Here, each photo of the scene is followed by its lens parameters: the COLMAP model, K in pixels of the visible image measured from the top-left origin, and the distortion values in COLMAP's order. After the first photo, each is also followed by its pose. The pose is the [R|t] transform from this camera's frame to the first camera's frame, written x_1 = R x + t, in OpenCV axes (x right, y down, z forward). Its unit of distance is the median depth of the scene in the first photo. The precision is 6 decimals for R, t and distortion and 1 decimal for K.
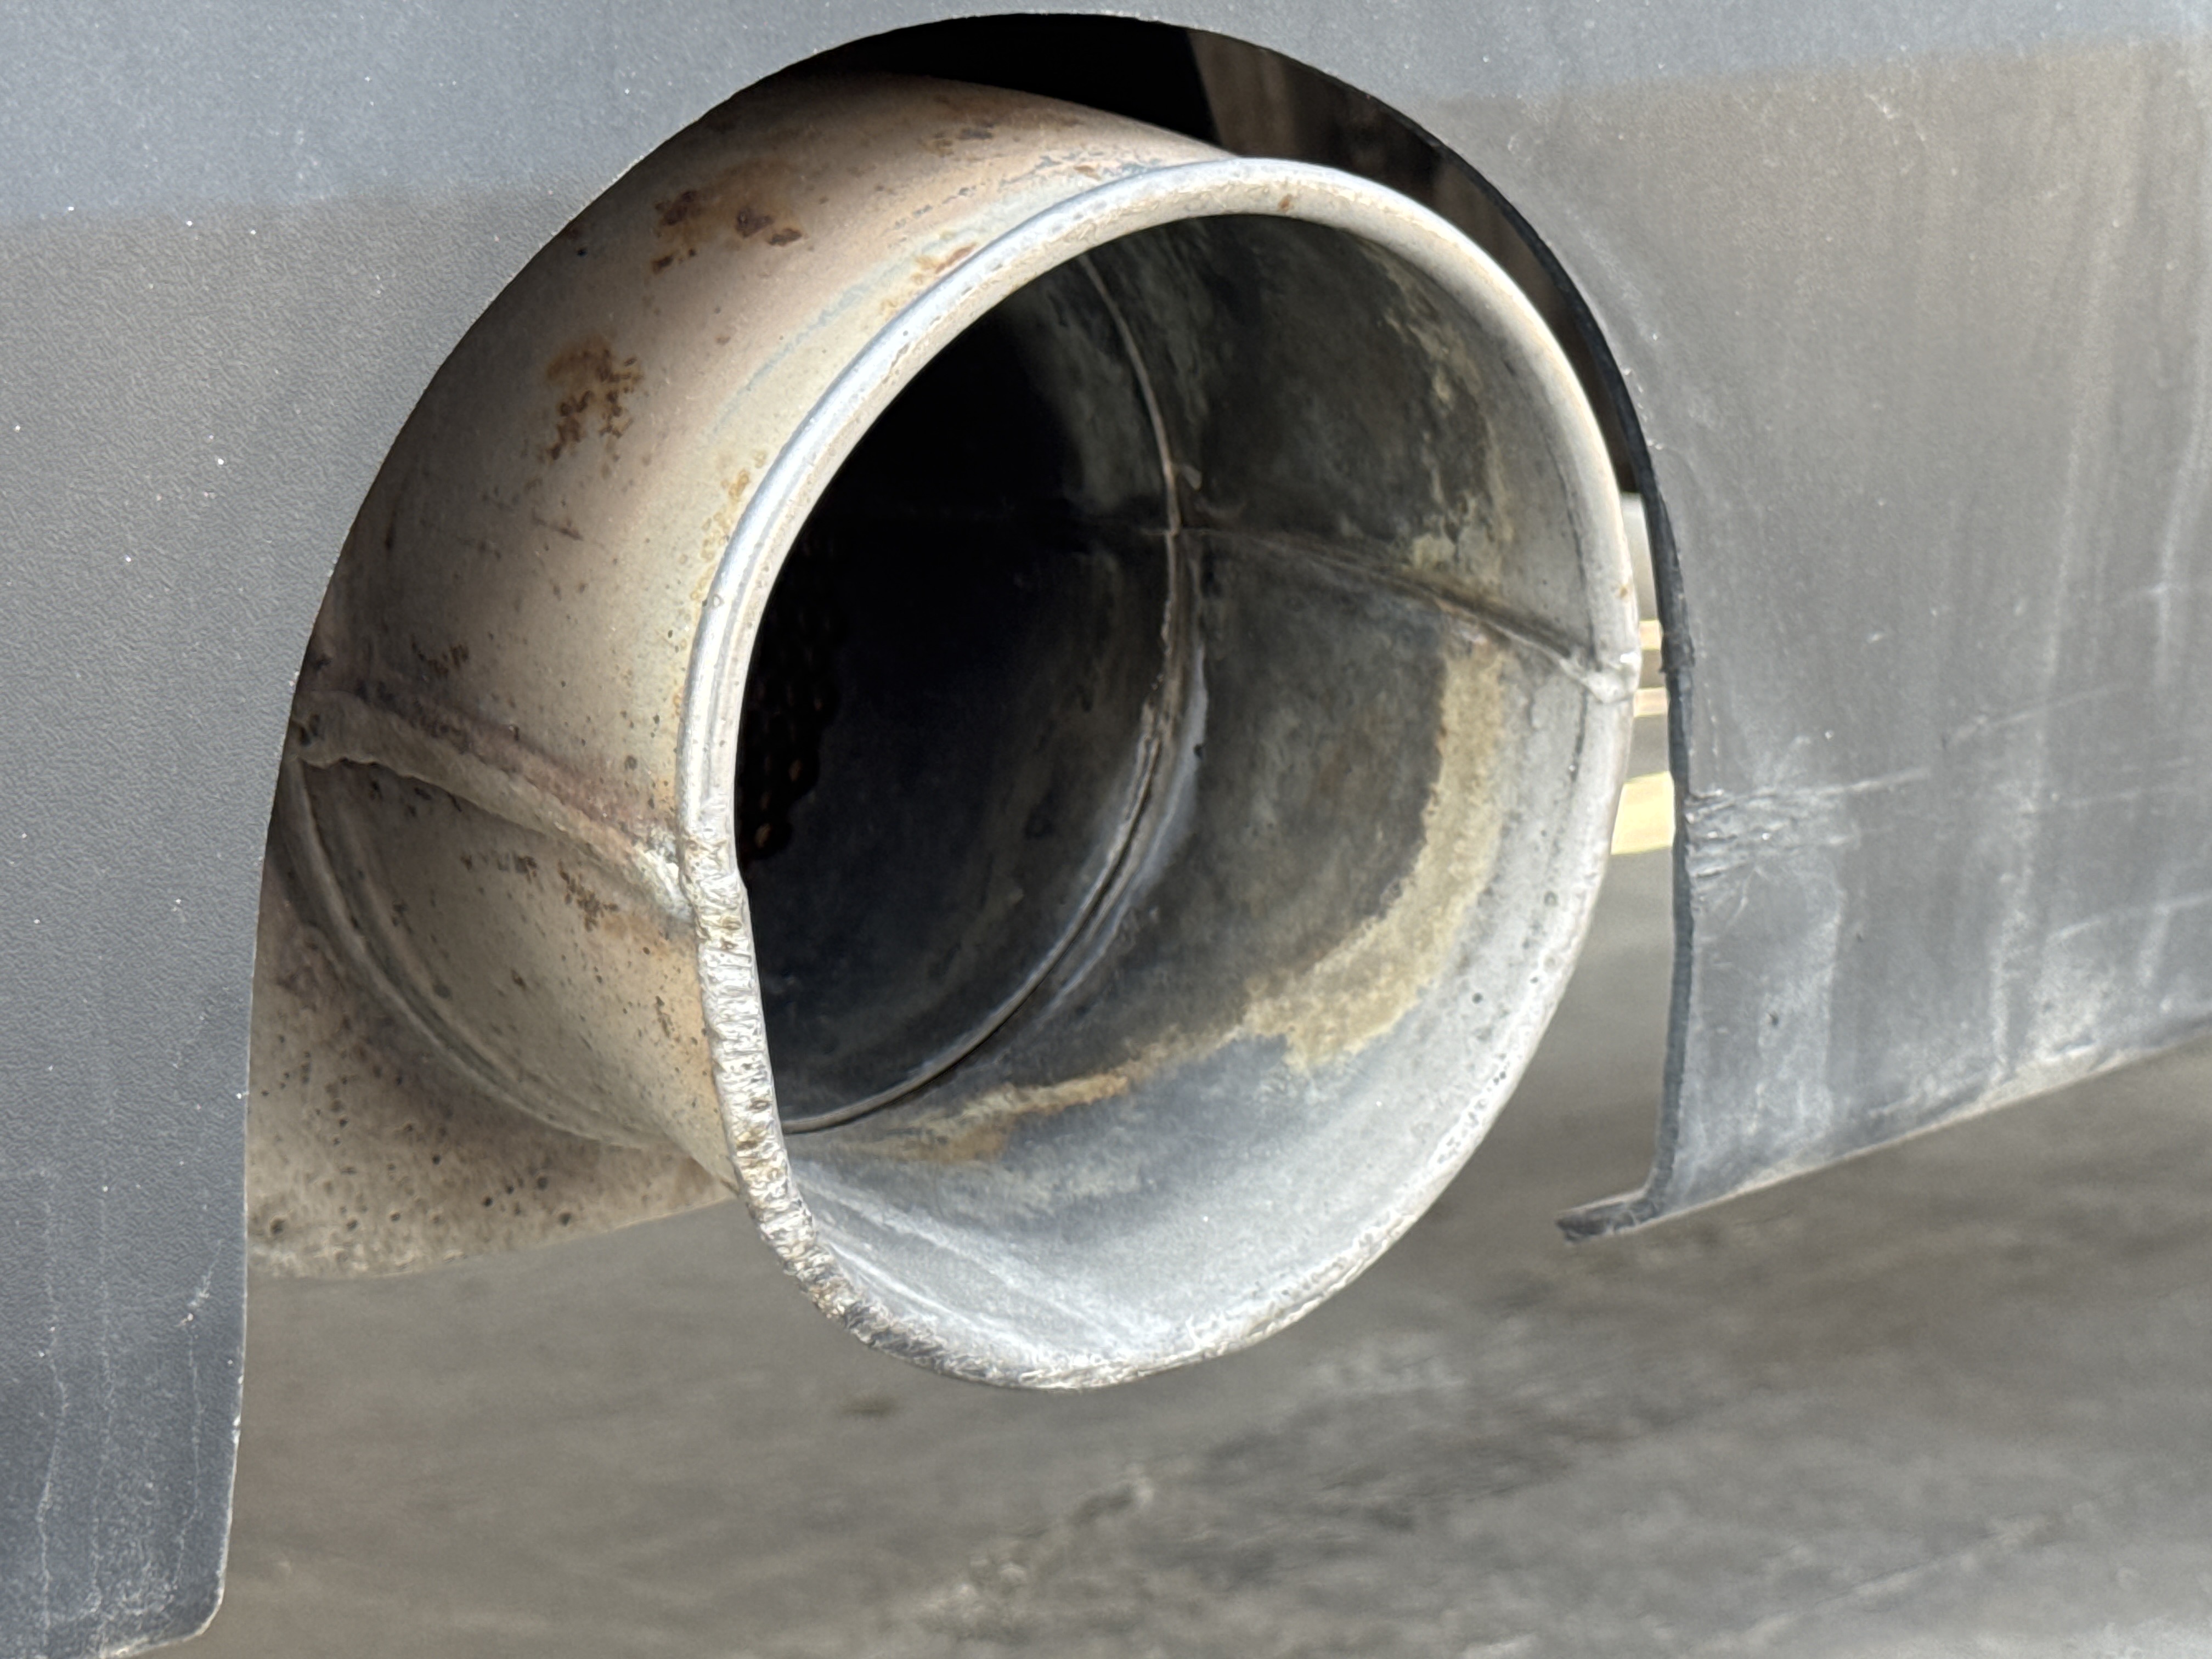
lens RADIAL K [[4720.2, 0, 1106.8], [0, 4720.2, 827.7], [0, 0, 1]] dist [0.080843, 0.000000]
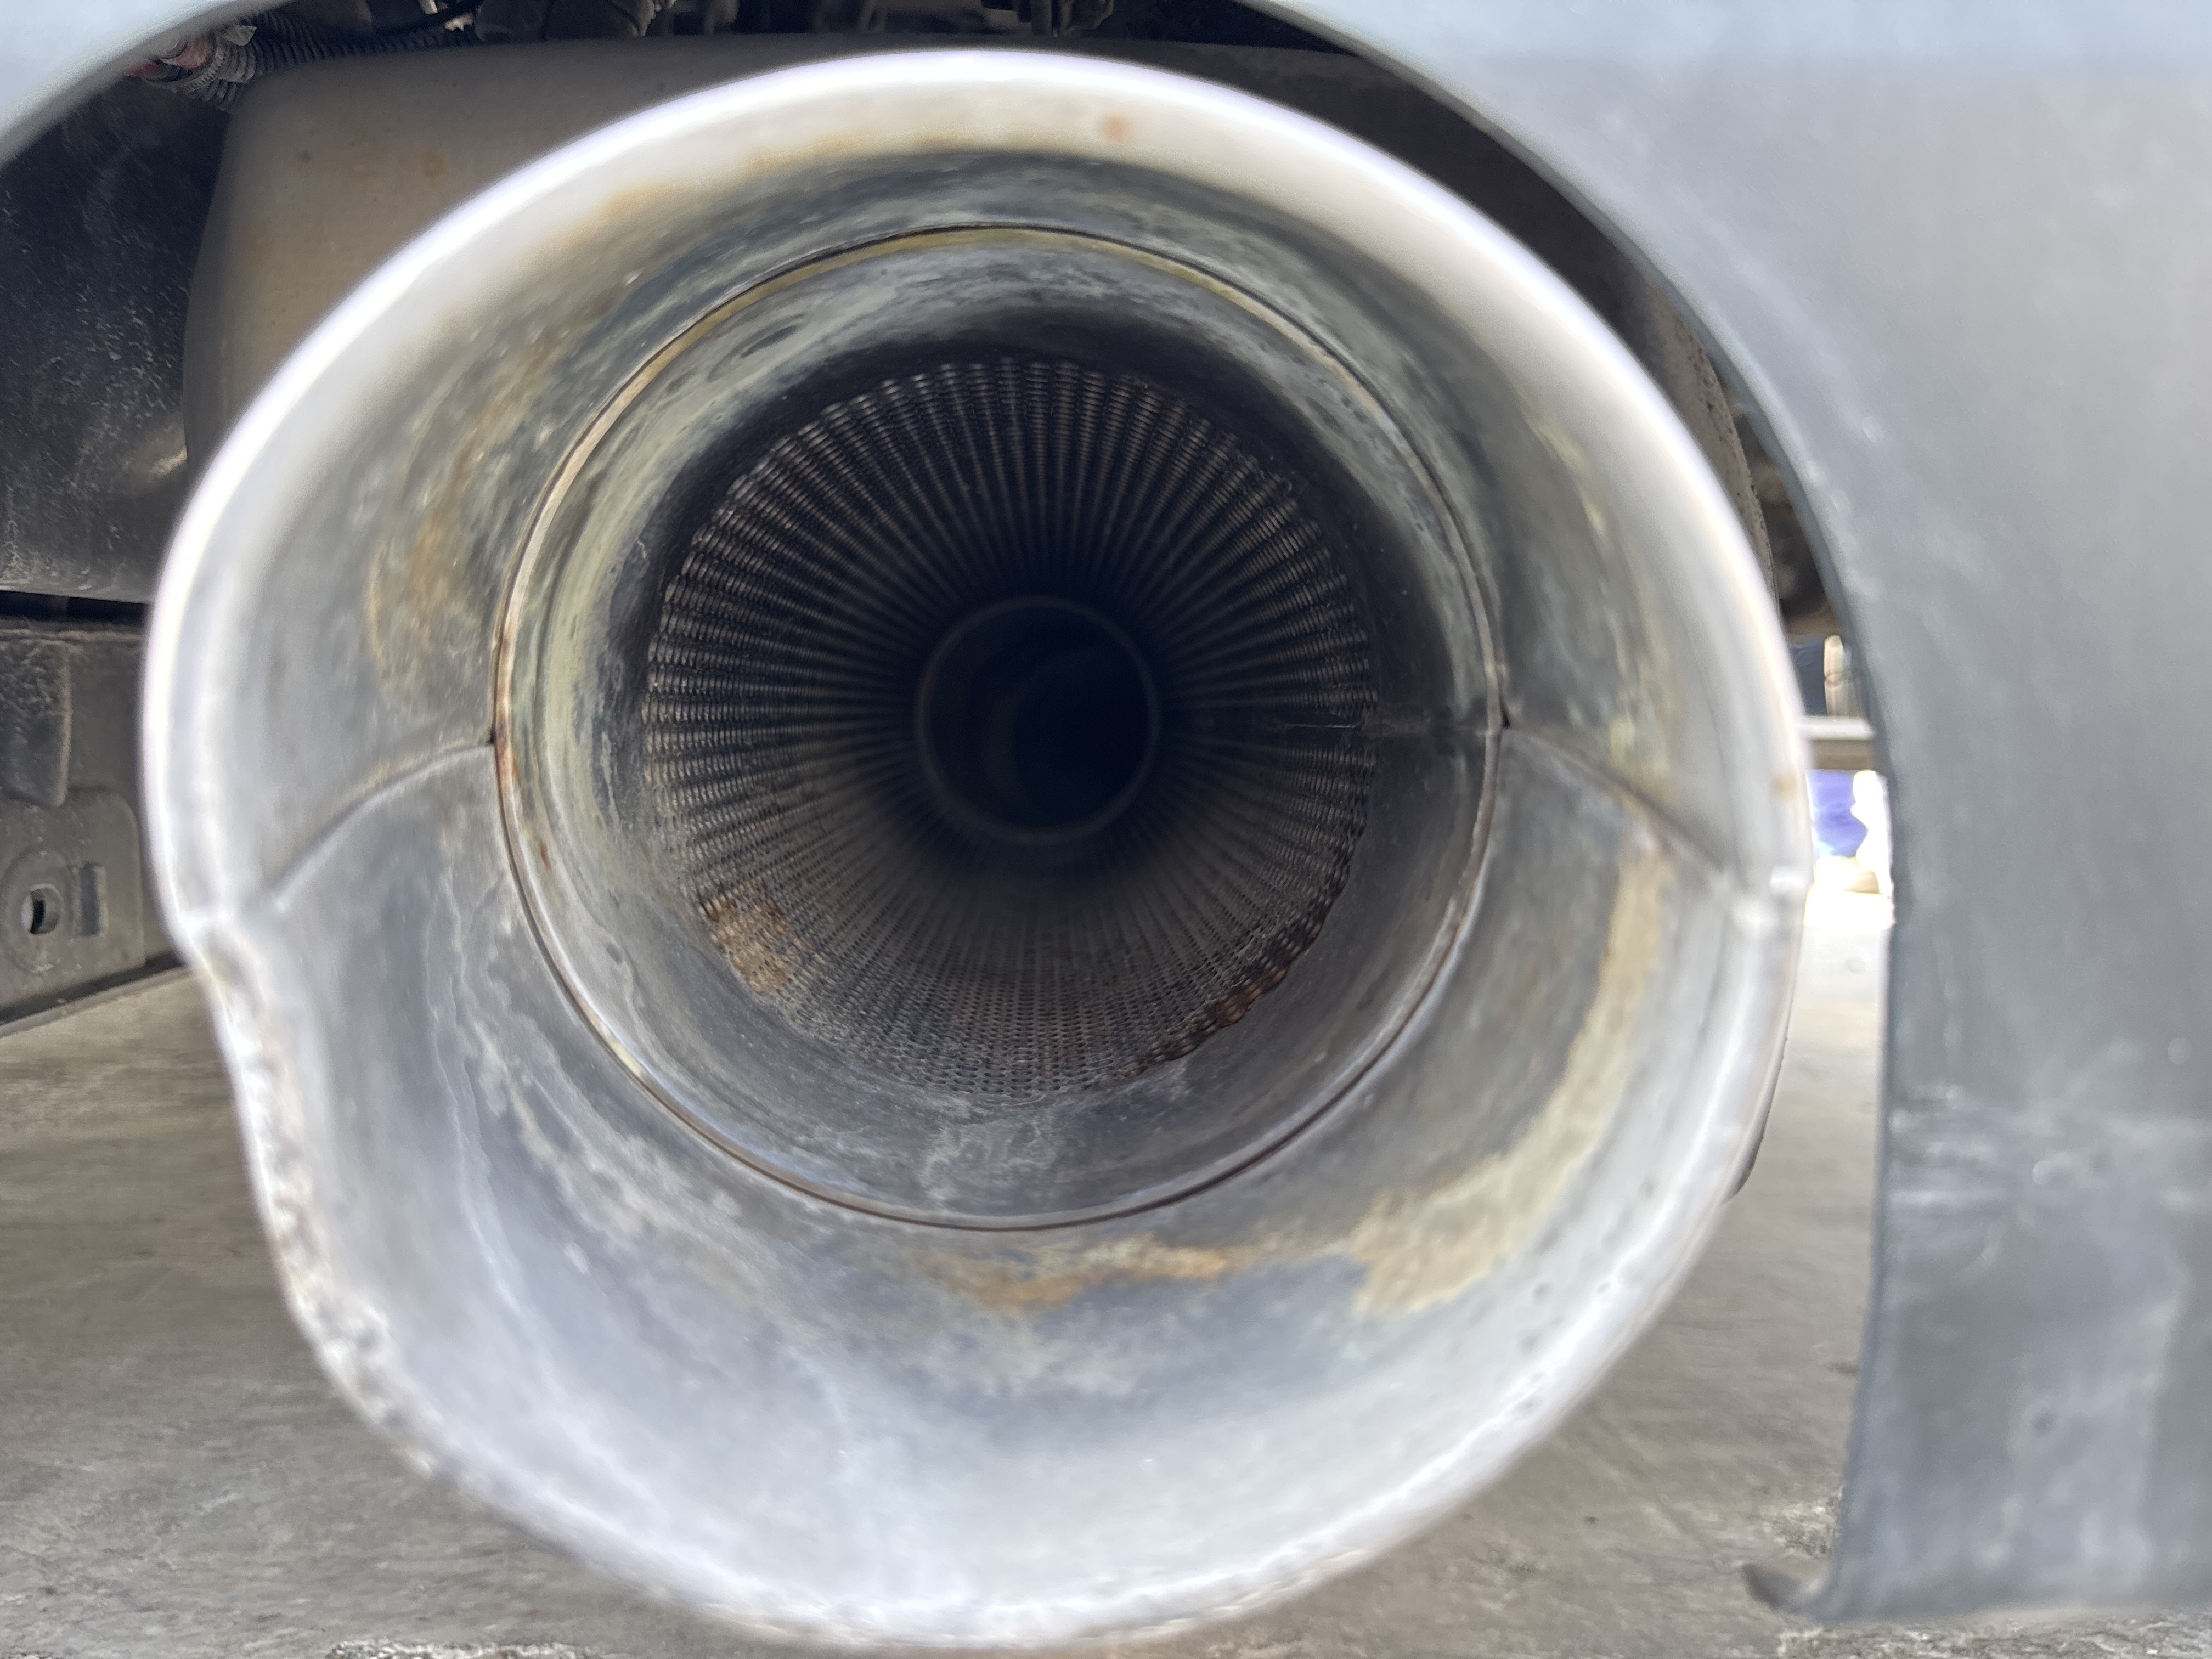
lens RADIAL K [[1606.9, 0, 1098.9], [0, 1606.9, 839.5], [0, 0, 1]] dist [0.015688, -0.042830]
pose [[0.782844, 0.113182, -0.611837, 0.171518], [-0.161878, 0.986503, -0.024632, -0.018736], [0.600791, 0.118326, 0.790600, 0.720684]]
